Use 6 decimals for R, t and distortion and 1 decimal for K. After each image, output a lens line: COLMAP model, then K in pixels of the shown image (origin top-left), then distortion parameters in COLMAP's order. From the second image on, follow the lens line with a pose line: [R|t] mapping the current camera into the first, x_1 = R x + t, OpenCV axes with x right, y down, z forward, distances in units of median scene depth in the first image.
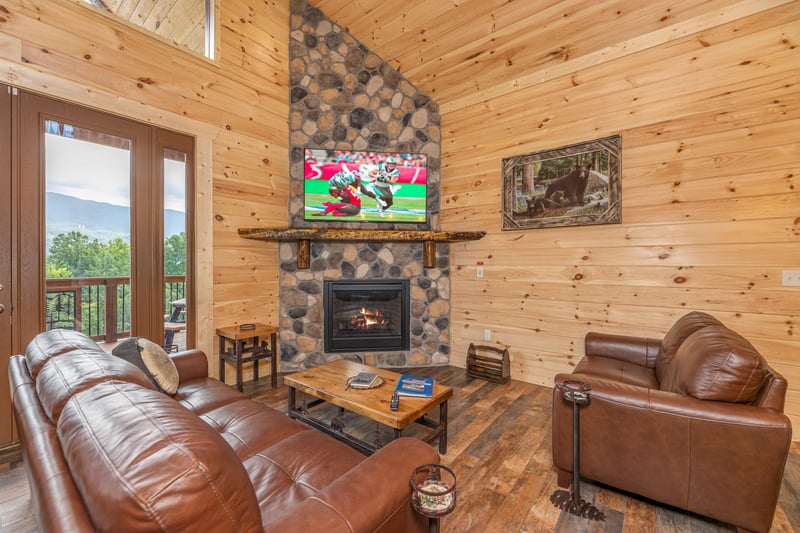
lens RADIAL K [[333.6, 0, 400.2], [0, 333.6, 266.2], [0, 0, 1]] dist [-0.010382, -0.000477]
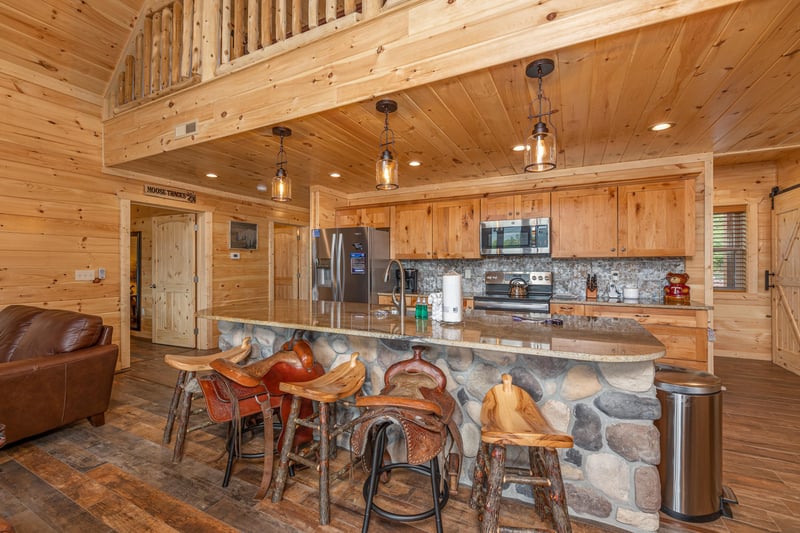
lens RADIAL K [[340.2, 0, 393.1], [0, 340.2, 264.9], [0, 0, 1]] dist [0.010350, 0.000369]
pose [[-0.192431, 0.002743, 0.981307, -0.405963], [0.006628, 0.999977, -0.001495, -0.000457], [-0.981288, 0.006216, -0.192445, -0.086205]]
